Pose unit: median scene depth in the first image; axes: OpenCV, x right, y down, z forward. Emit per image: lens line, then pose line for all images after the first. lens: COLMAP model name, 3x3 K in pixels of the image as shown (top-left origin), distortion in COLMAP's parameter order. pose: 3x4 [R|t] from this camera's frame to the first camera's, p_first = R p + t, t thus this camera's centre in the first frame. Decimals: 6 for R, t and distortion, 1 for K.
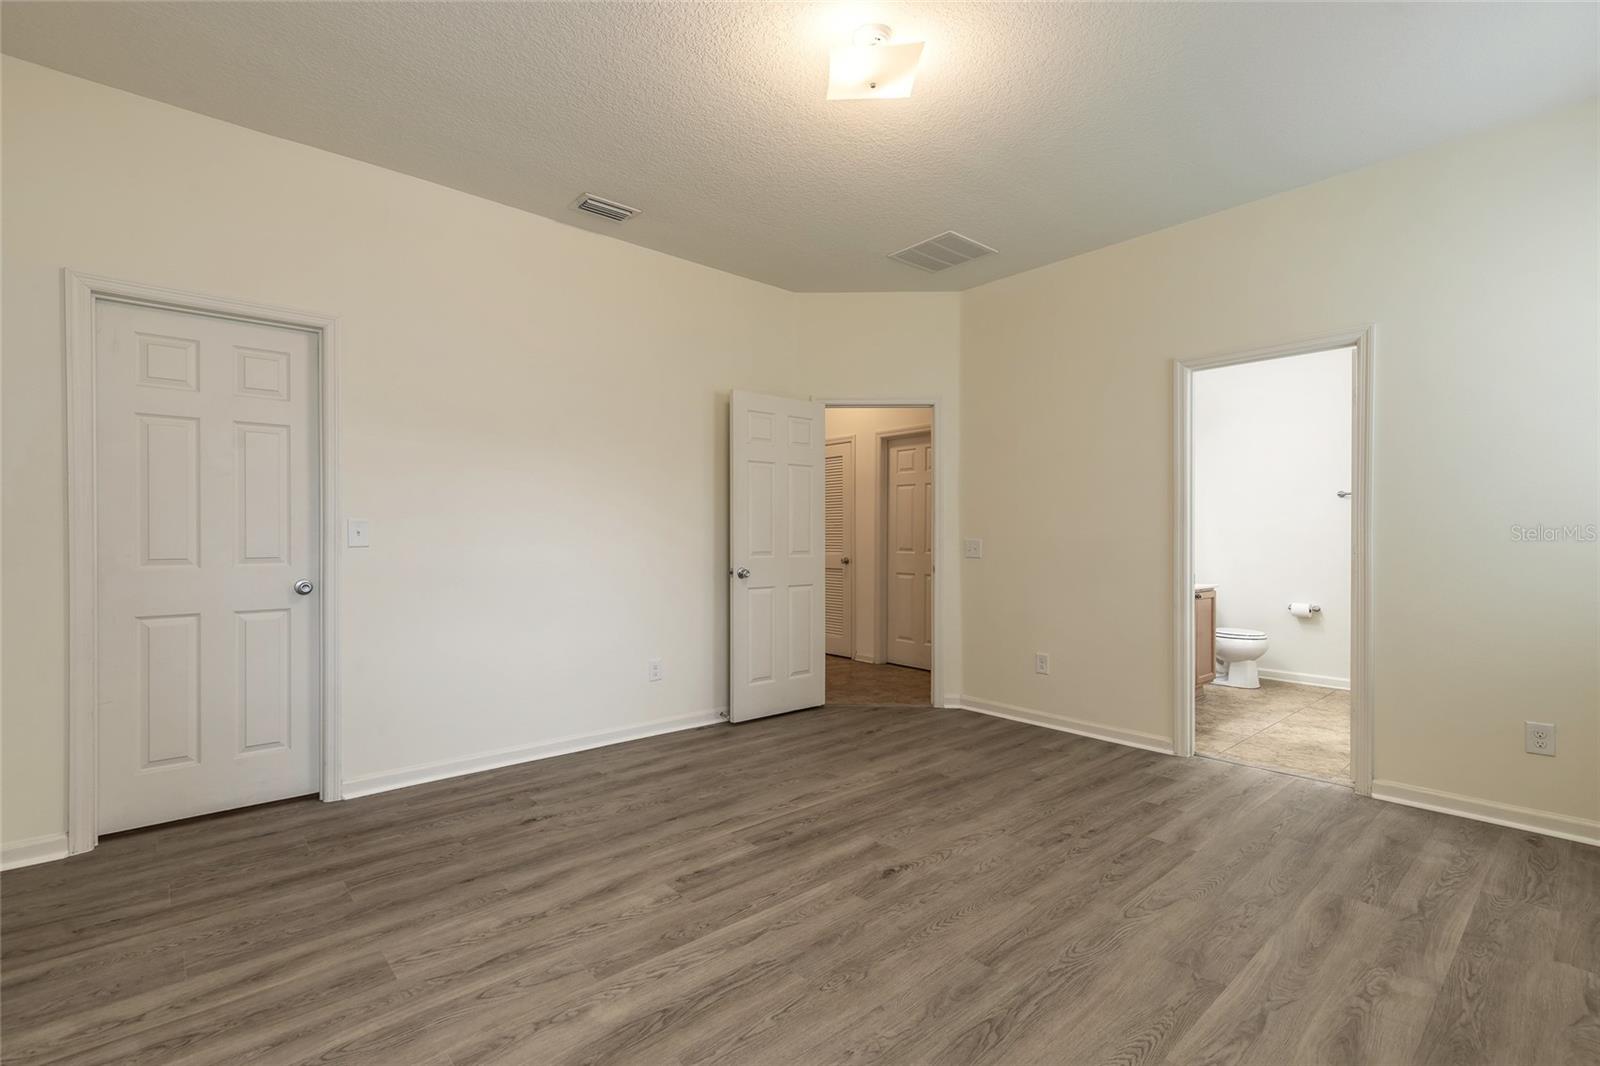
lens RADIAL K [[721.9, 0, 797.8], [0, 721.9, 535.3], [0, 0, 1]] dist [0.008765, -0.001300]
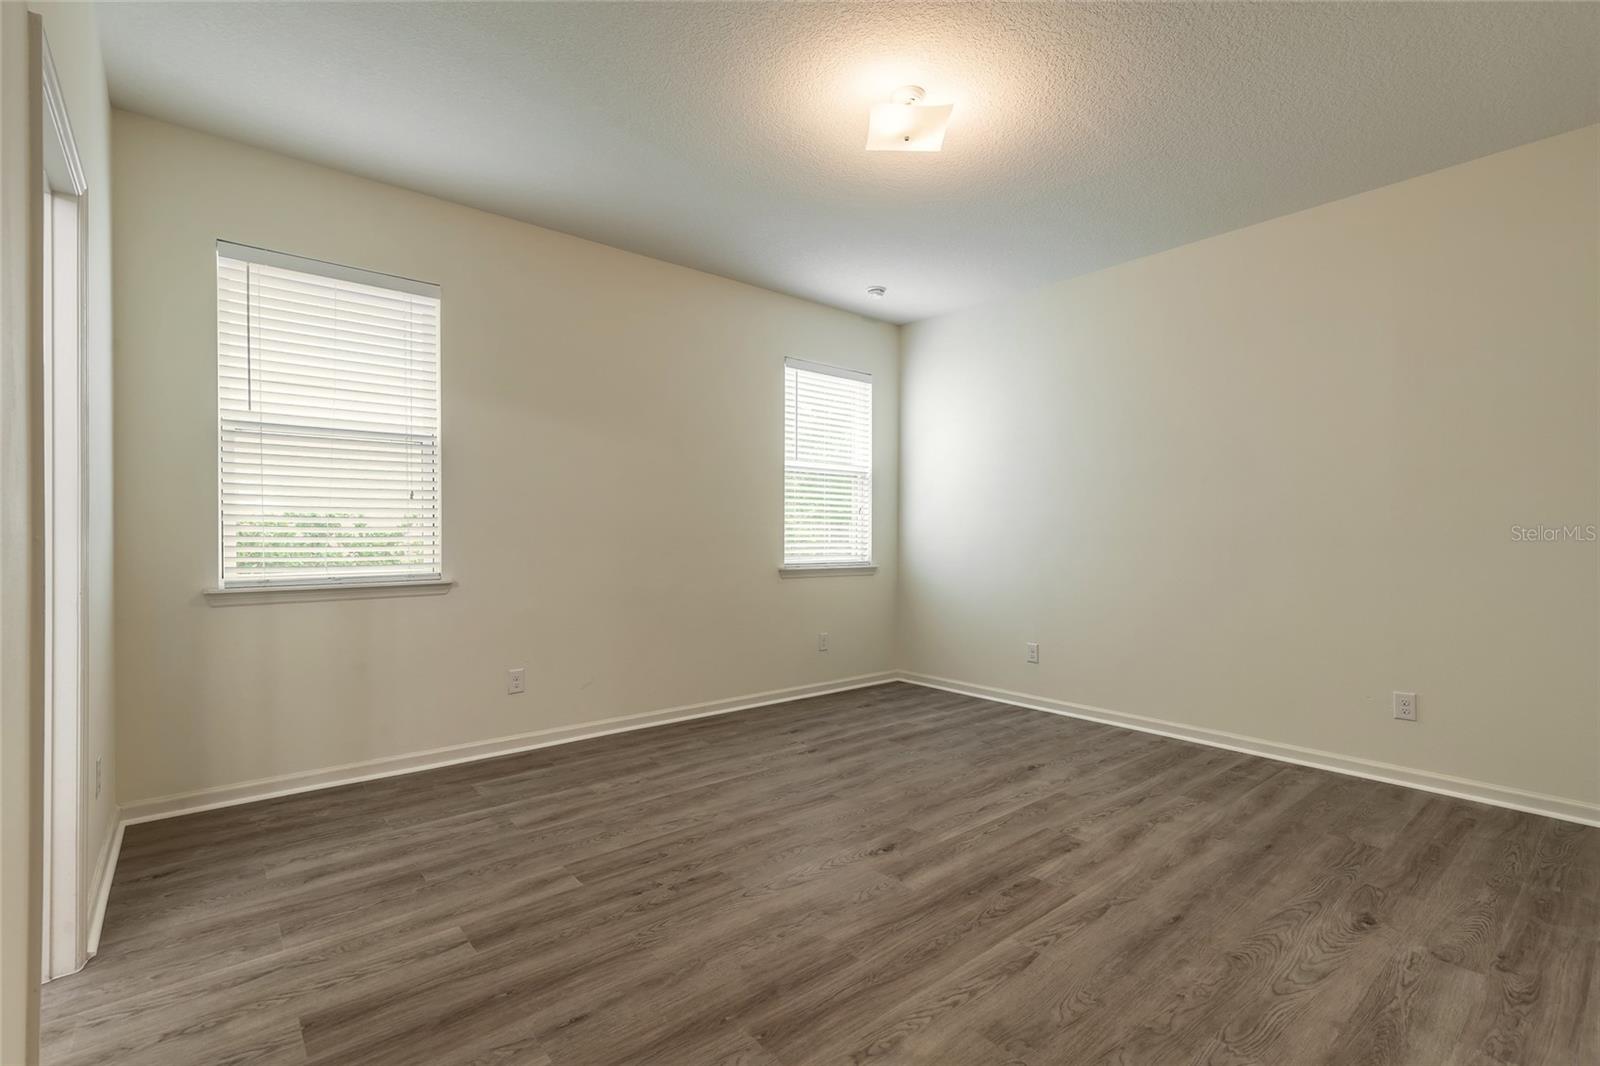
lens RADIAL K [[721.9, 0, 806.7], [0, 721.9, 548.1], [0, 0, 1]] dist [0.008765, -0.001300]
pose [[-0.999823, -0.005206, 0.018107, 0.228431], [-0.004927, 0.999869, 0.015414, 0.004852], [-0.018185, 0.015322, -0.999717, 2.049369]]
